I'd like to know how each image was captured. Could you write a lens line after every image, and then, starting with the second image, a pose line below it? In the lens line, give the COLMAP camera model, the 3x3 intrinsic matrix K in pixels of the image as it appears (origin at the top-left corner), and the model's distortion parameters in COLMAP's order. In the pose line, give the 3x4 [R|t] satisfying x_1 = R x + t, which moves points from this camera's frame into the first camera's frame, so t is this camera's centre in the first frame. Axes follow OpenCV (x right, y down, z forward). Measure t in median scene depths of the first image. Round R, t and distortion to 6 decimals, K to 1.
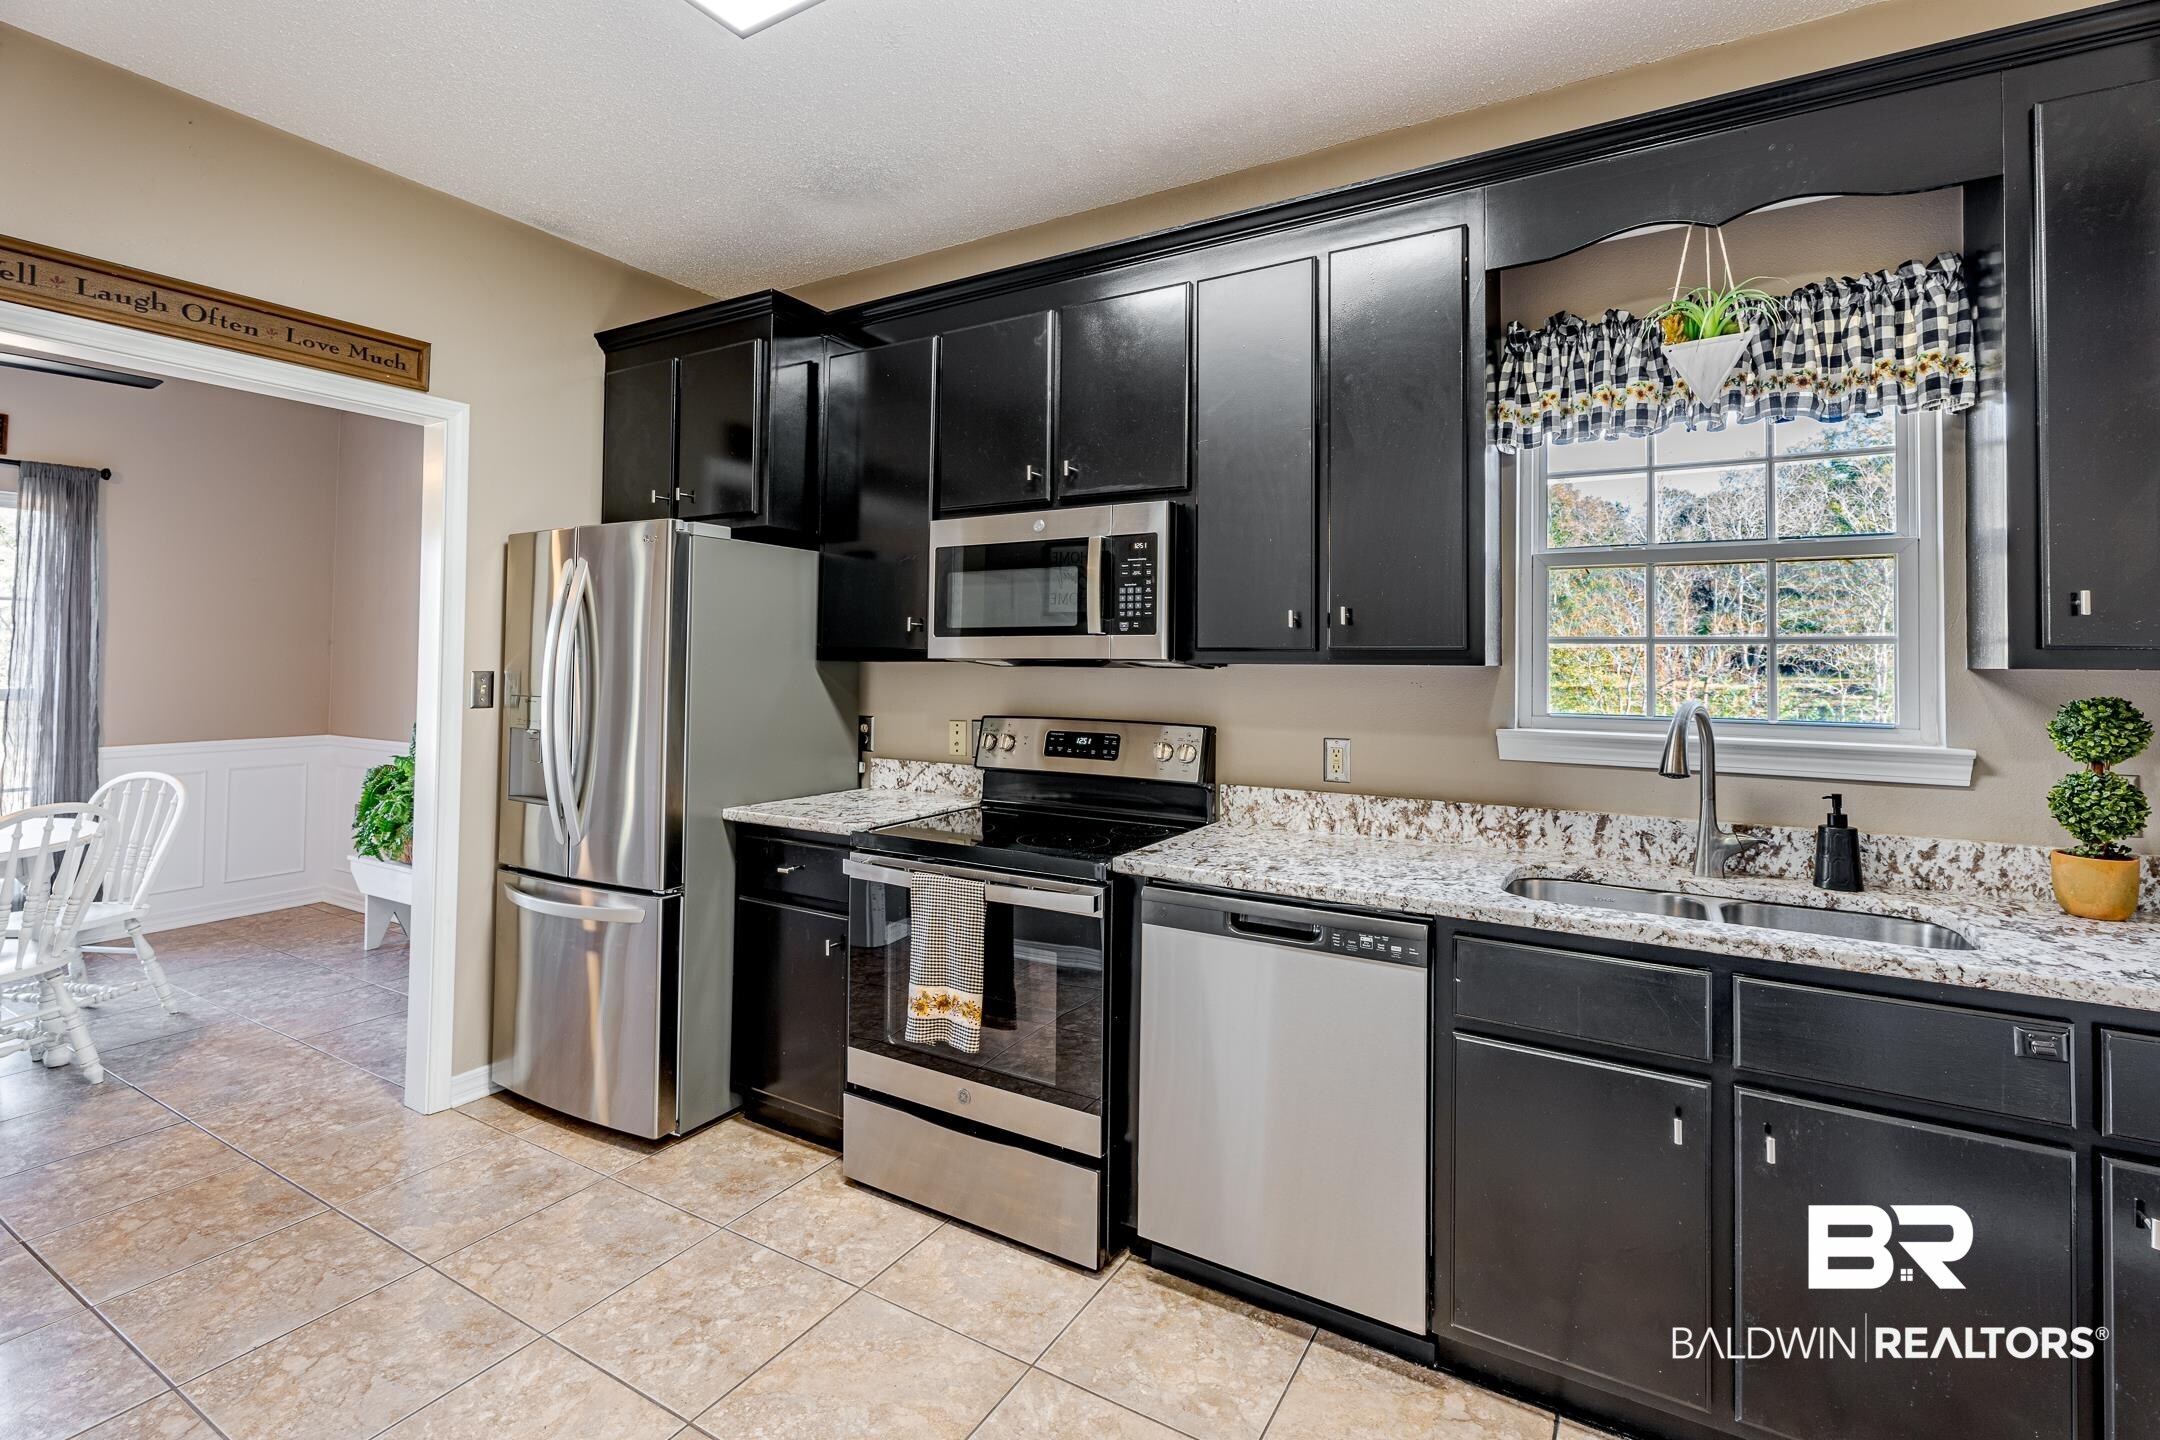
lens RADIAL K [[981.7, 0, 1071.4], [0, 981.7, 641.6], [0, 0, 1]] dist [0.002208, 0.000582]
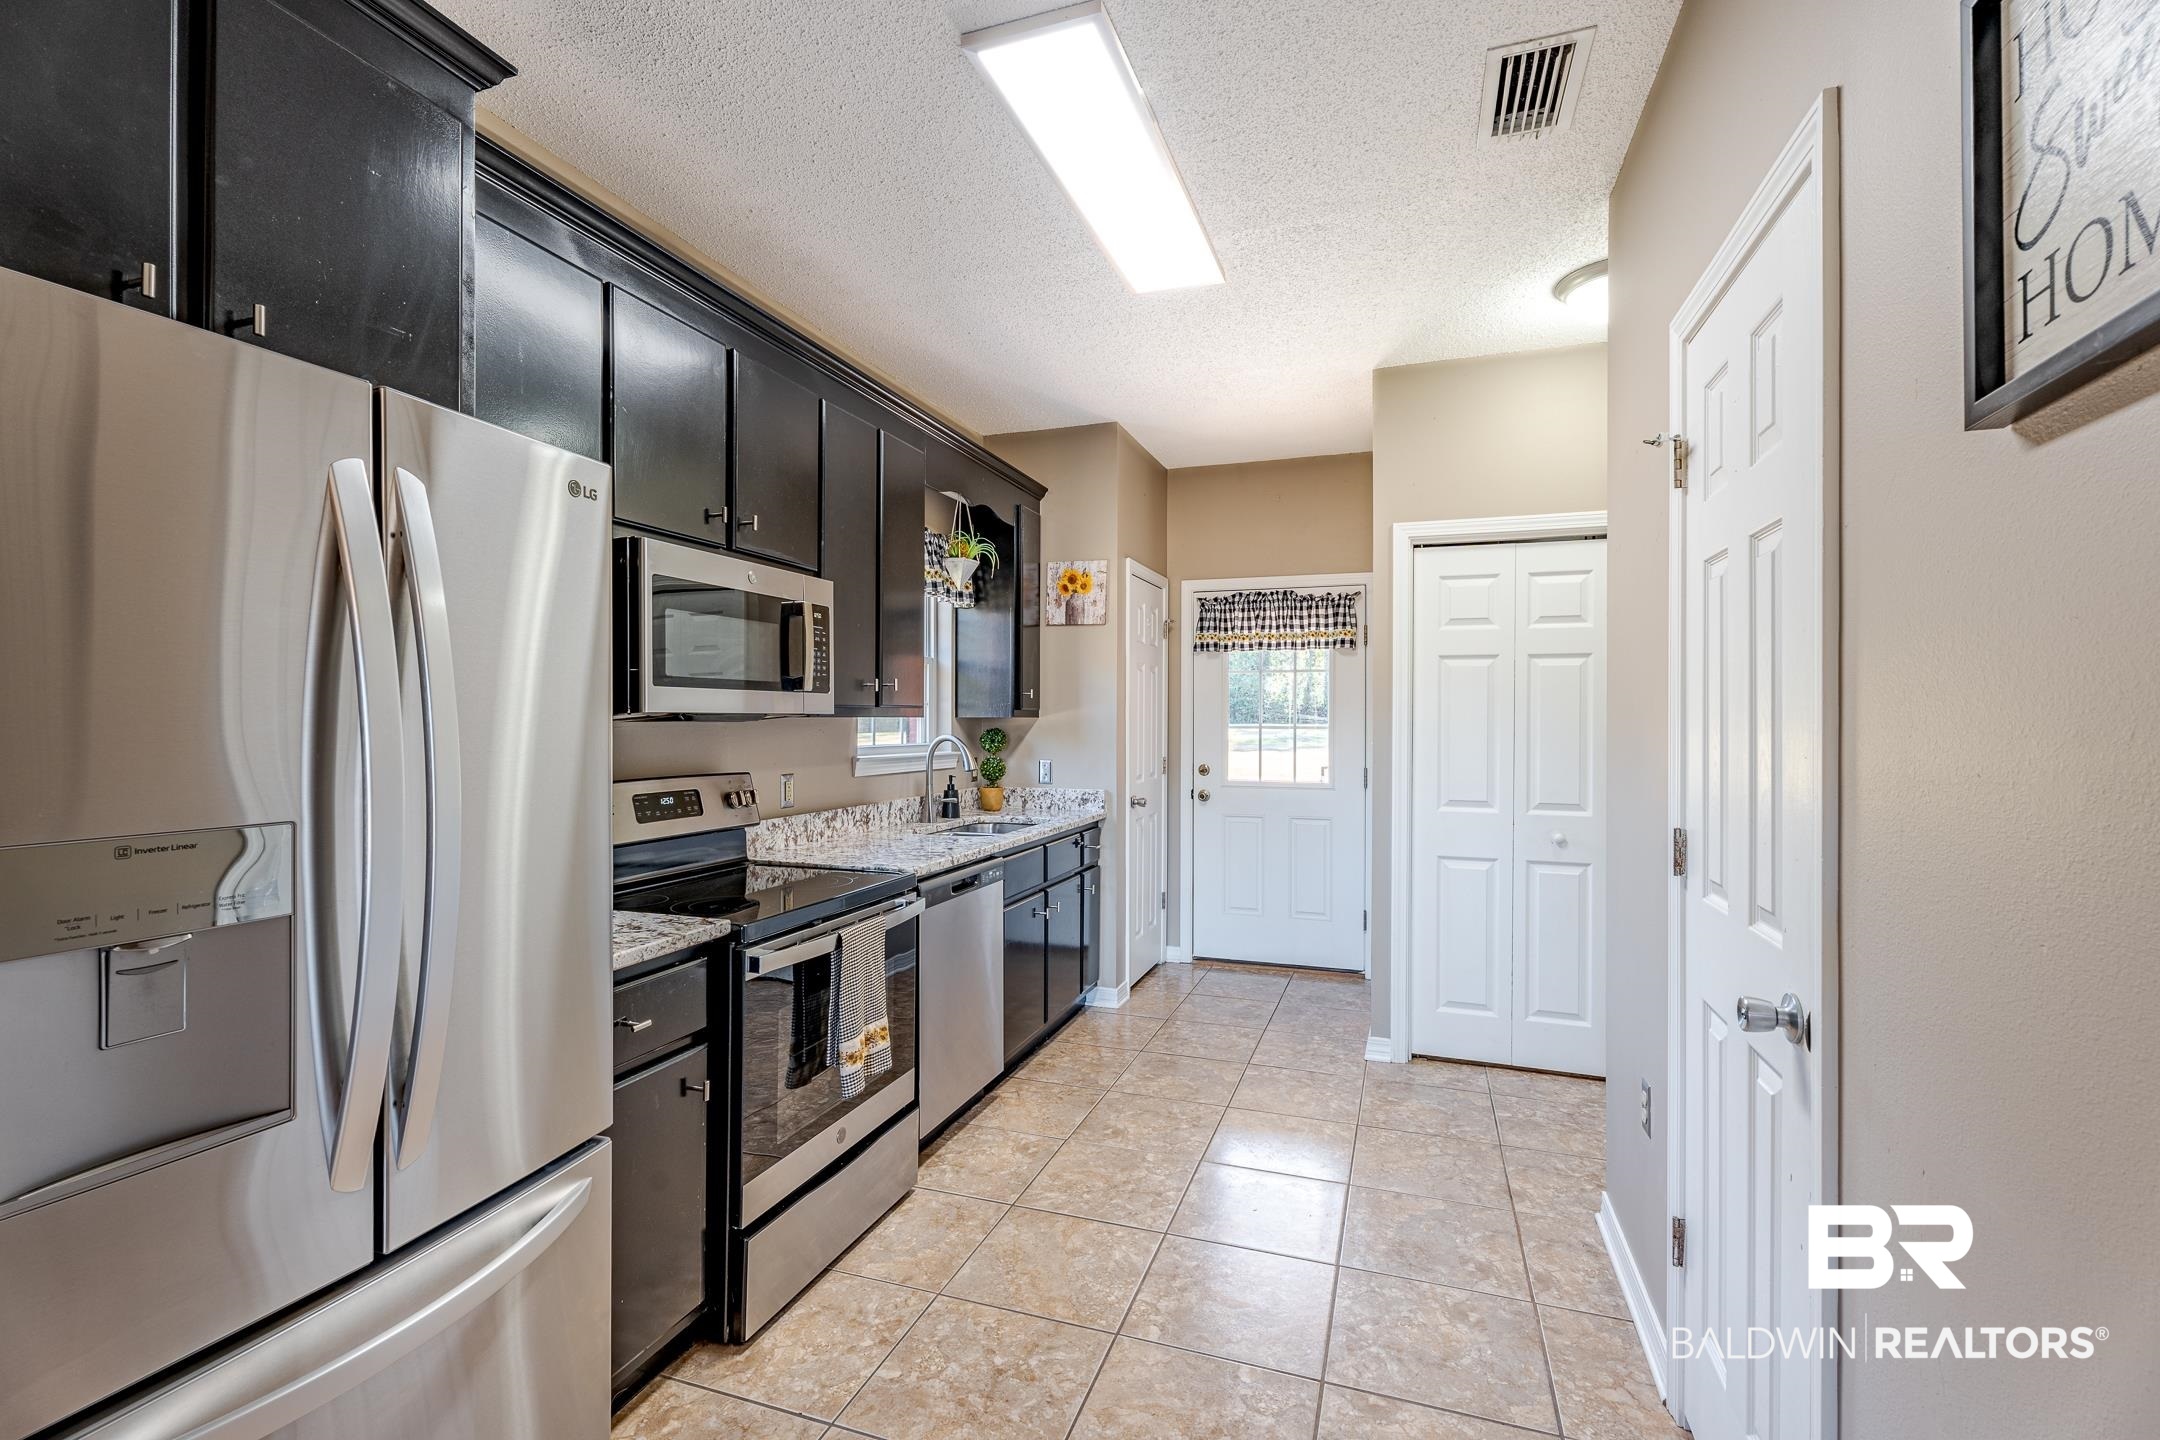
lens RADIAL K [[956.4, 0, 1073.4], [0, 956.4, 723.2], [0, 0, 1]] dist [0.002818, 0.000490]
pose [[-0.193947, -0.013984, 0.980912, -1.070039], [-0.027048, 0.999595, 0.008903, 0.010308], [-0.980639, -0.024805, -0.194246, 0.902049]]
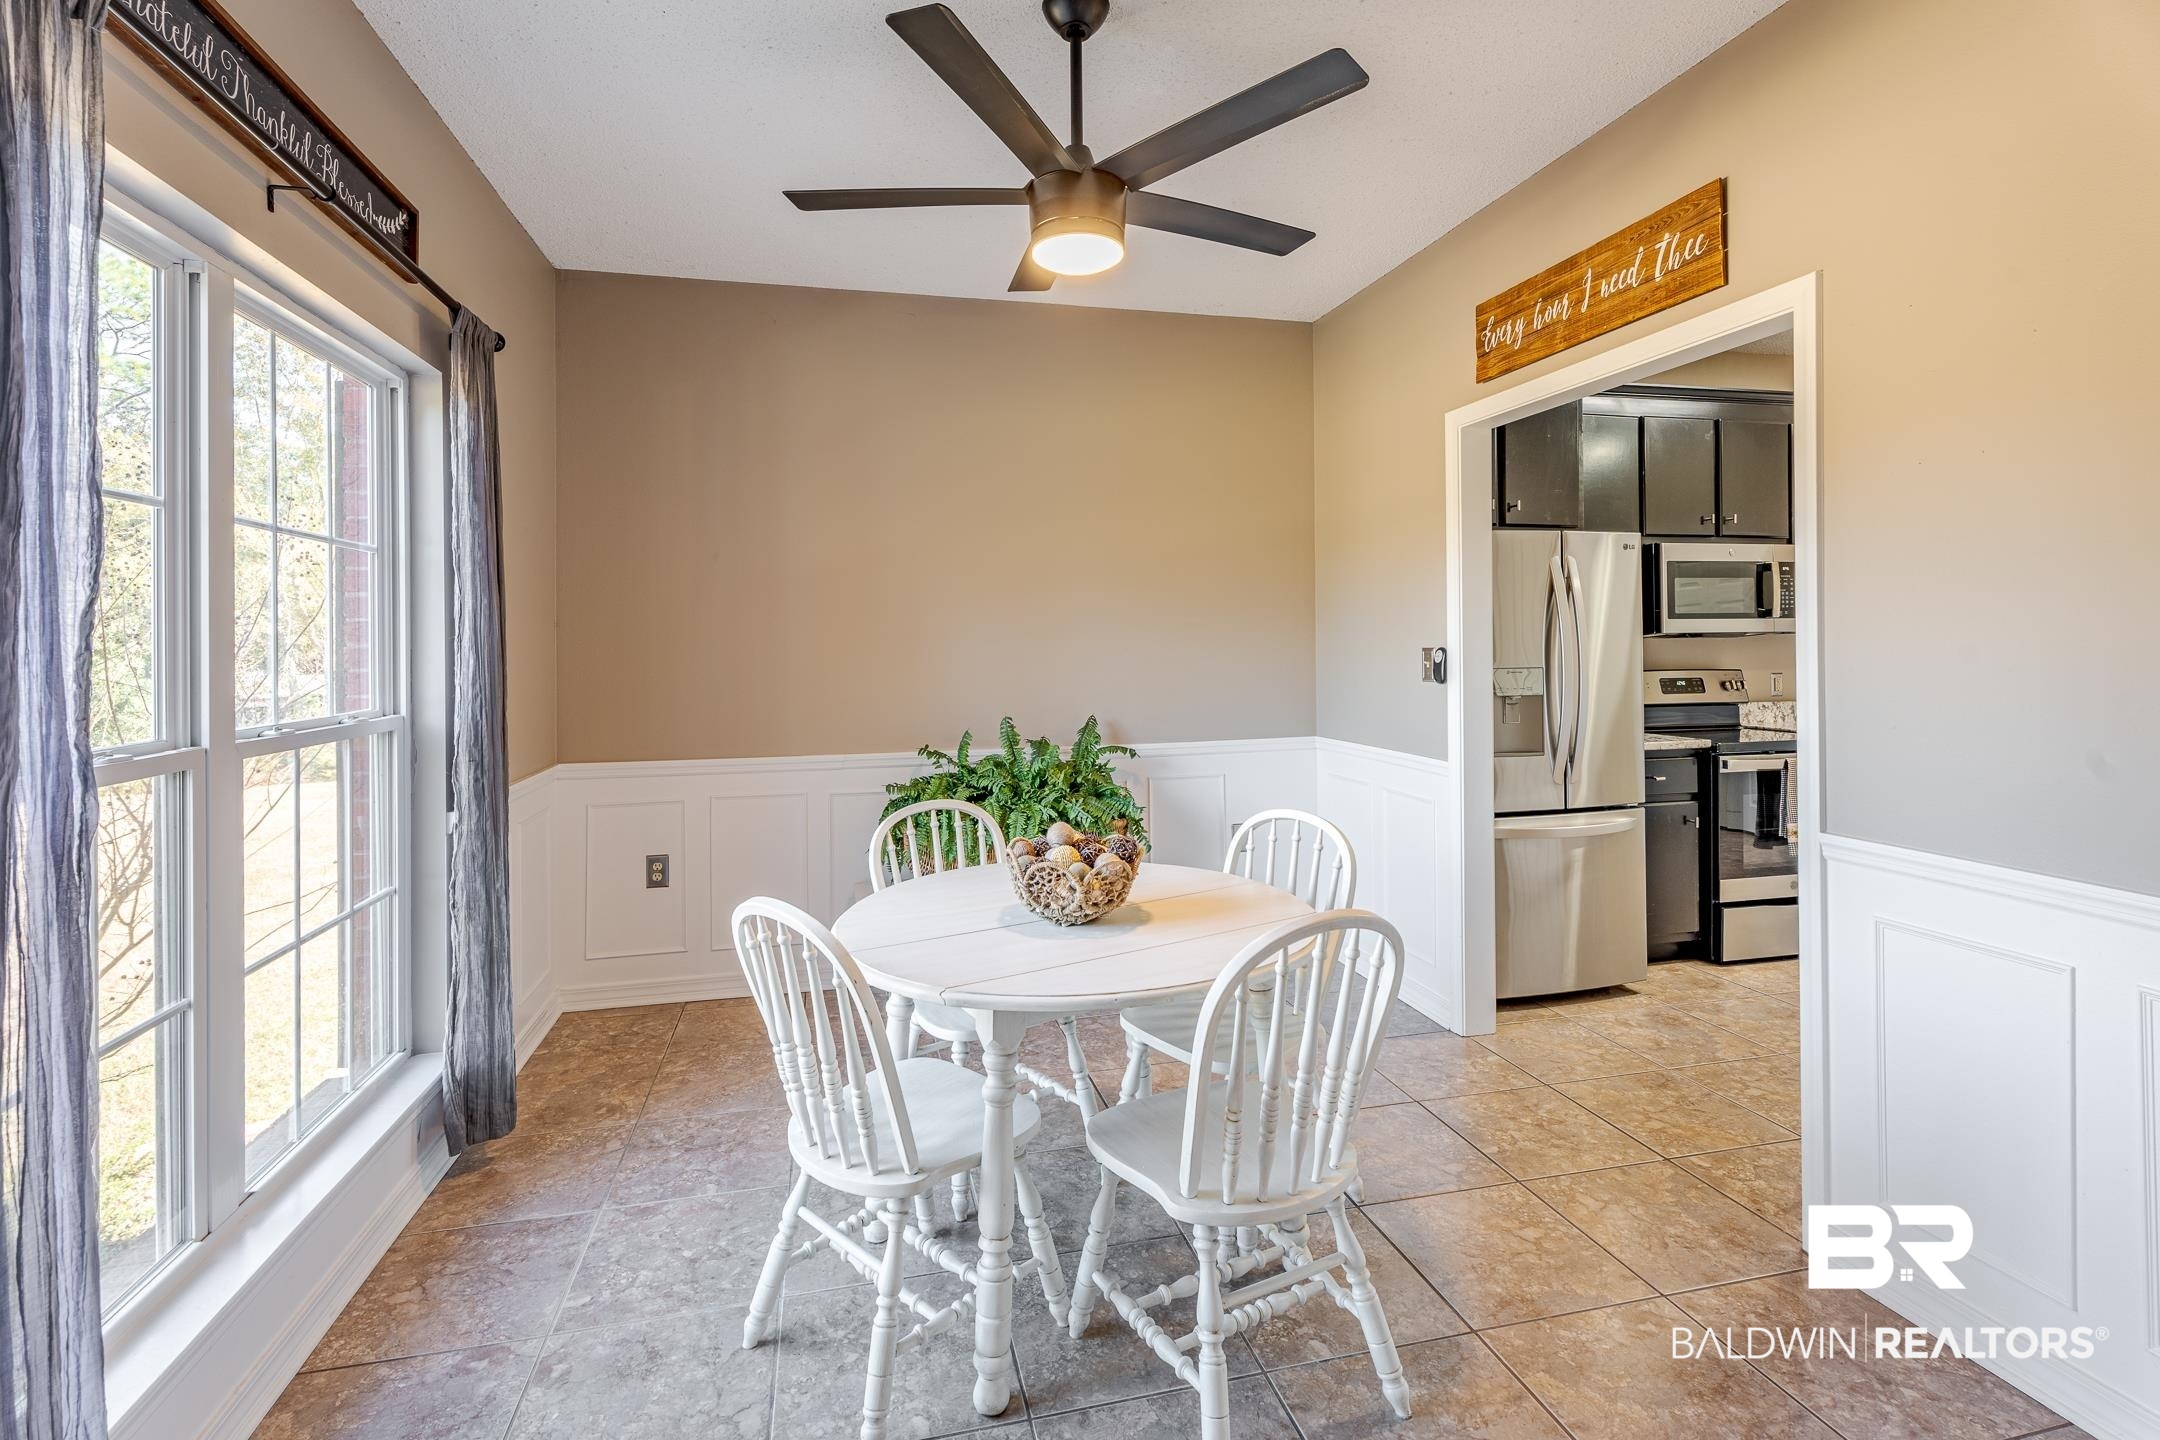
lens RADIAL K [[981.7, 0, 1071.4], [0, 981.7, 641.6], [0, 0, 1]] dist [0.002208, 0.000582]
pose [[0.716895, -0.016177, 0.696993, -2.082228], [0.001965, 0.999774, 0.021182, -0.004405], [-0.697178, -0.013816, 0.716765, 0.605774]]
